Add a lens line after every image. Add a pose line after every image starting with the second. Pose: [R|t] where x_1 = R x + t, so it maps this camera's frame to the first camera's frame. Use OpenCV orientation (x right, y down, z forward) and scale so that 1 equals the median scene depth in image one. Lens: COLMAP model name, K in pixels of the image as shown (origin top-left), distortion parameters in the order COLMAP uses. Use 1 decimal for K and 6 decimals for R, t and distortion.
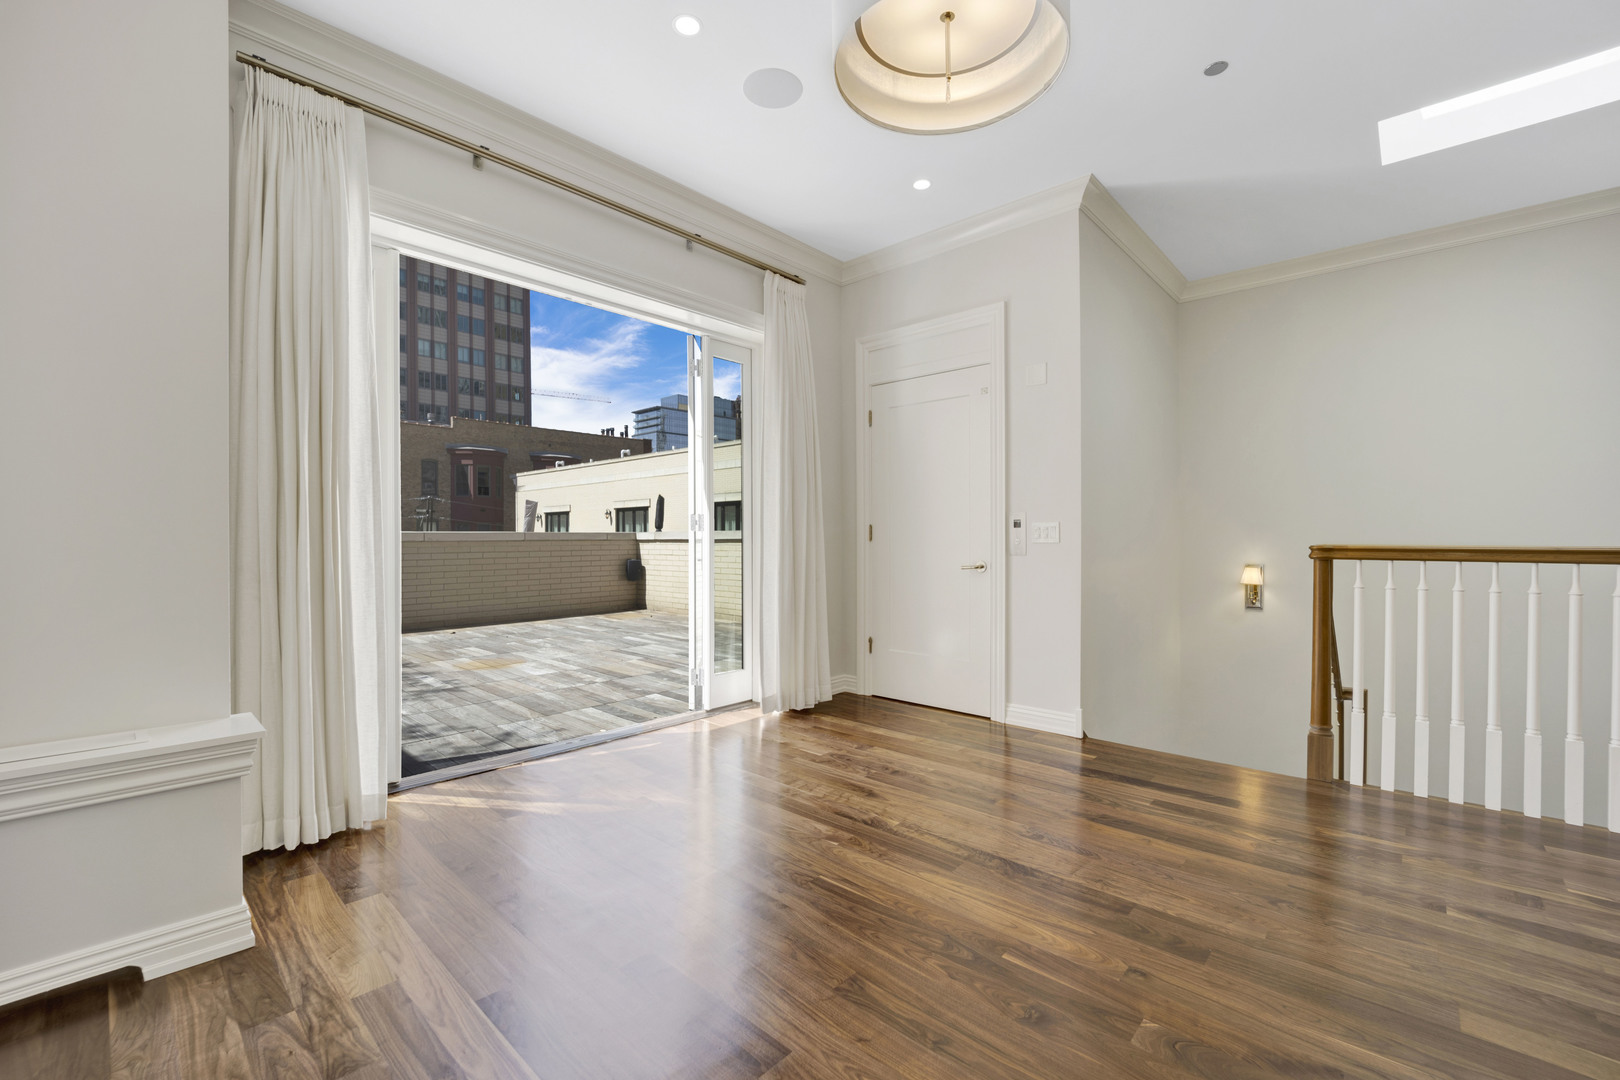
lens RADIAL K [[671.8, 0, 812.4], [0, 671.8, 554.2], [0, 0, 1]] dist [-0.017929, -0.001313]
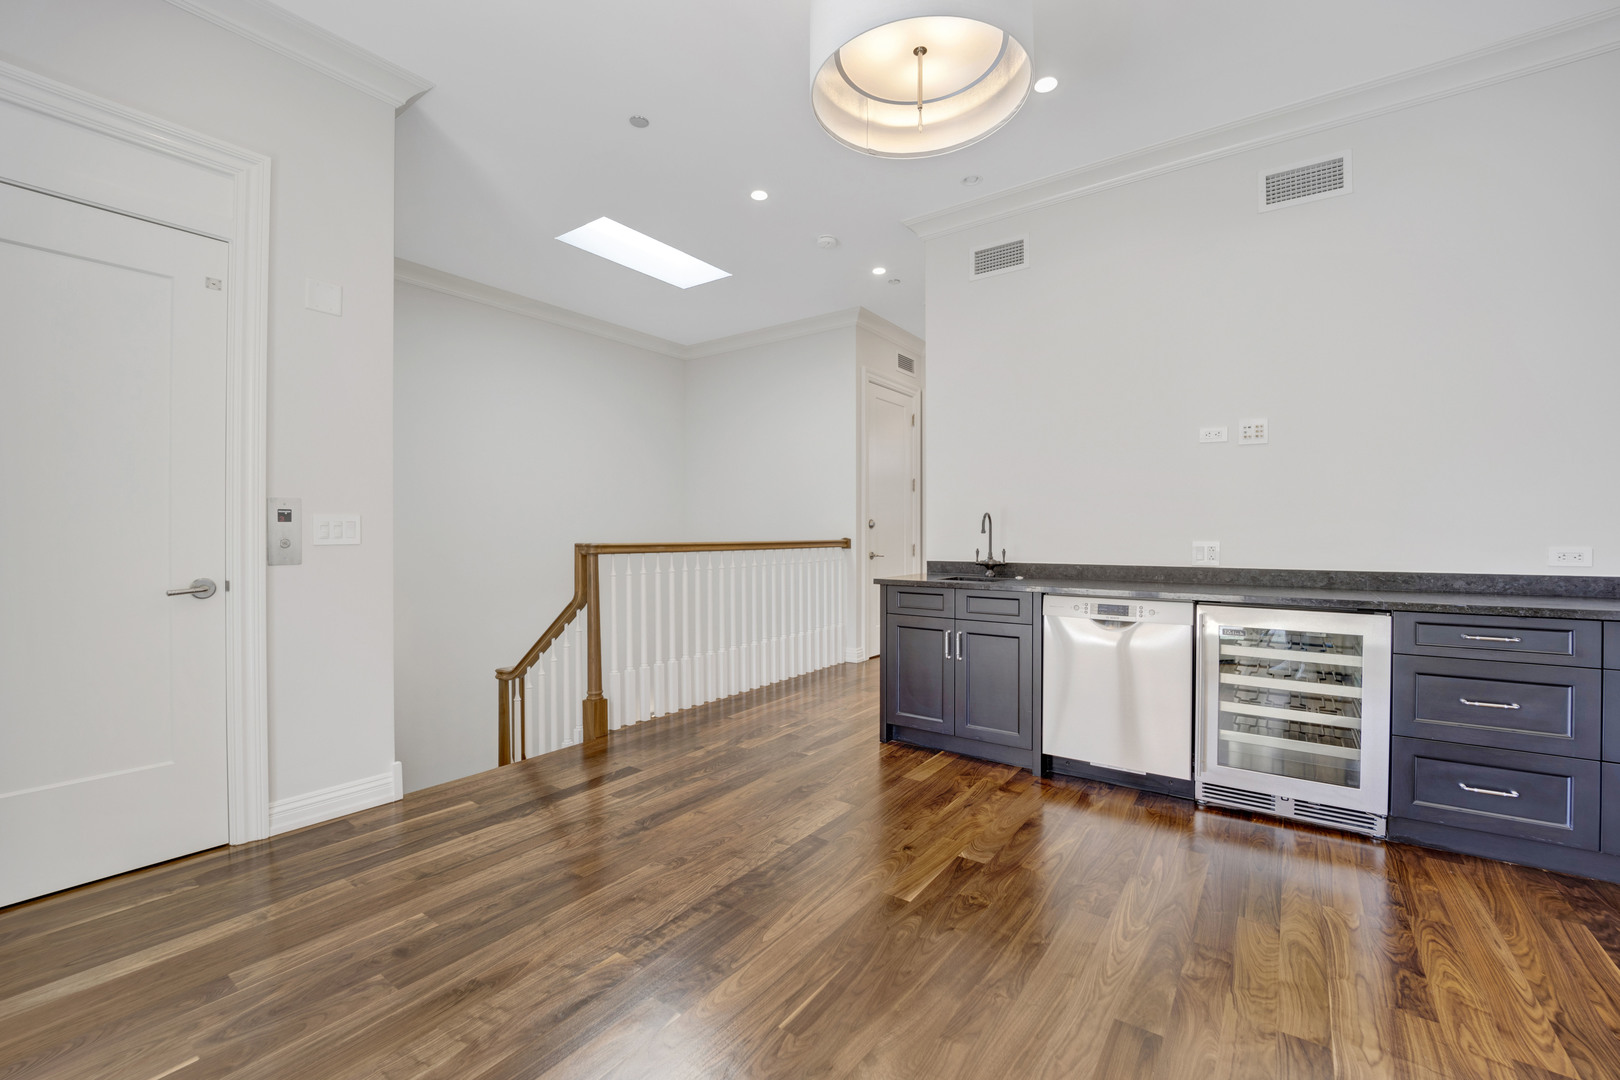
lens RADIAL K [[671.8, 0, 800.8], [0, 671.8, 540.4], [0, 0, 1]] dist [-0.017929, -0.001313]
pose [[-0.102564, -0.005714, 0.994710, -0.518793], [0.028572, 0.999554, 0.008688, -0.018649], [-0.994316, 0.029312, -0.102355, 0.801672]]
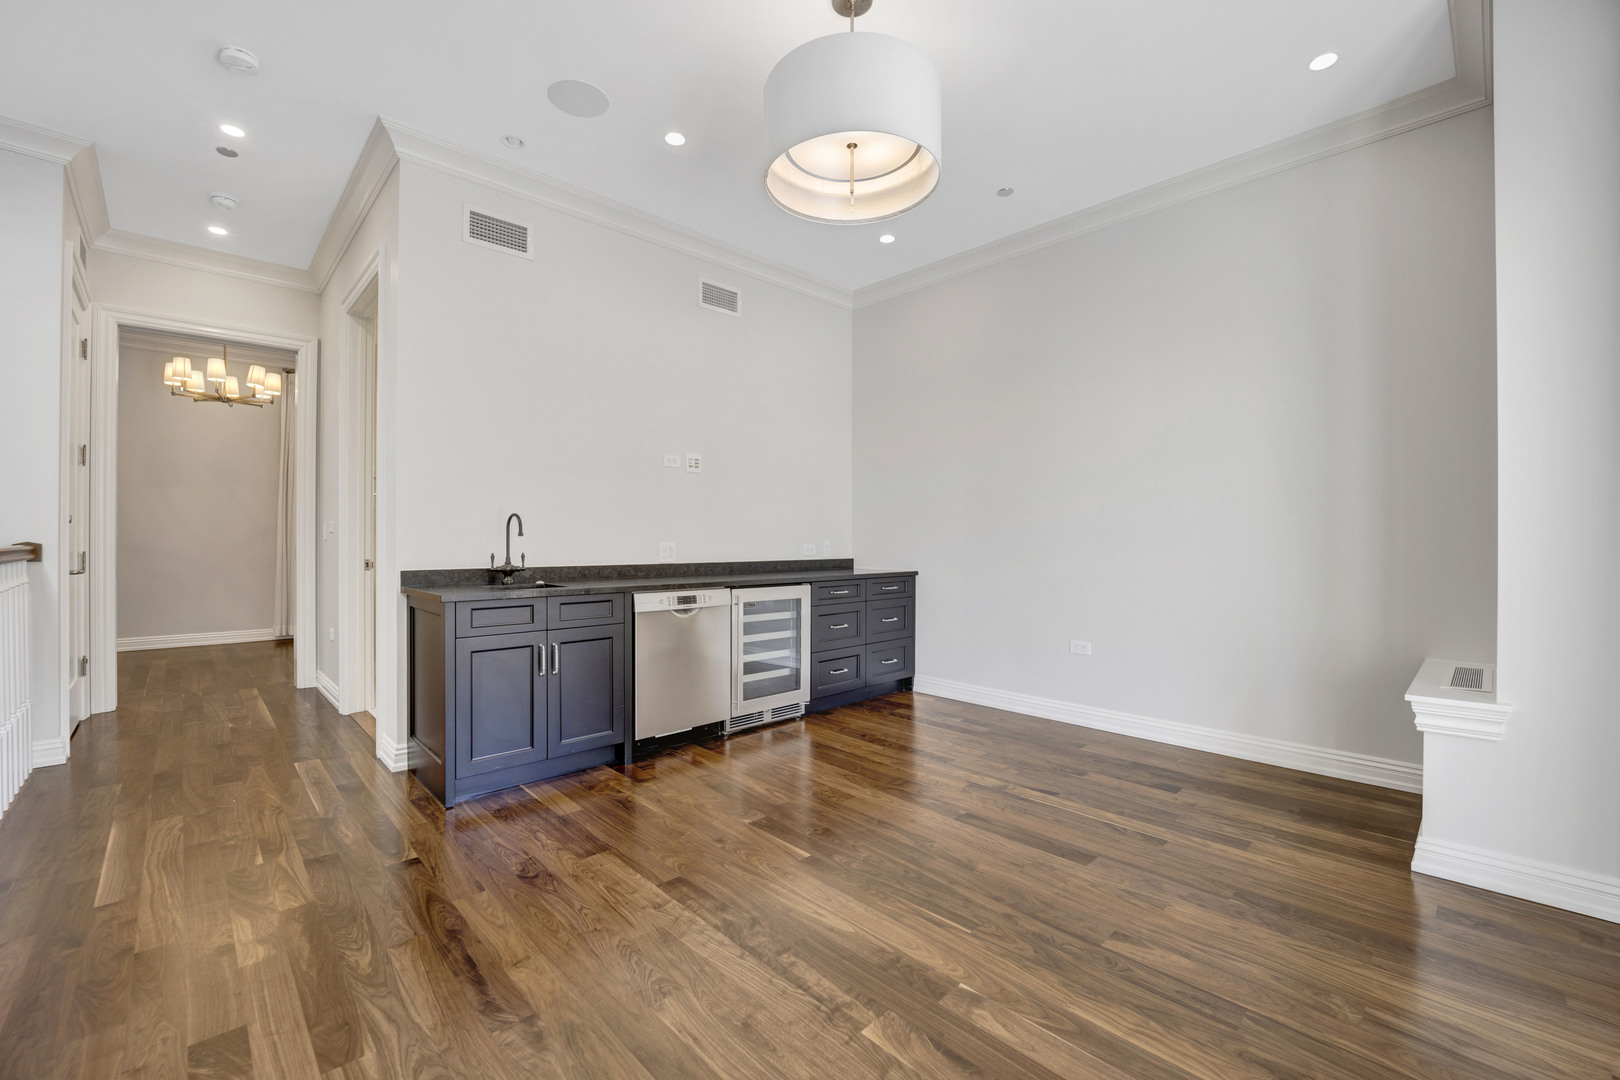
lens RADIAL K [[671.8, 0, 809.2], [0, 671.8, 542.1], [0, 0, 1]] dist [-0.017929, -0.001313]
pose [[-0.997943, 0.000894, 0.064095, 0.126126], [0.002932, 0.999493, 0.031715, -0.035260], [-0.064034, 0.031838, -0.997440, 1.435724]]
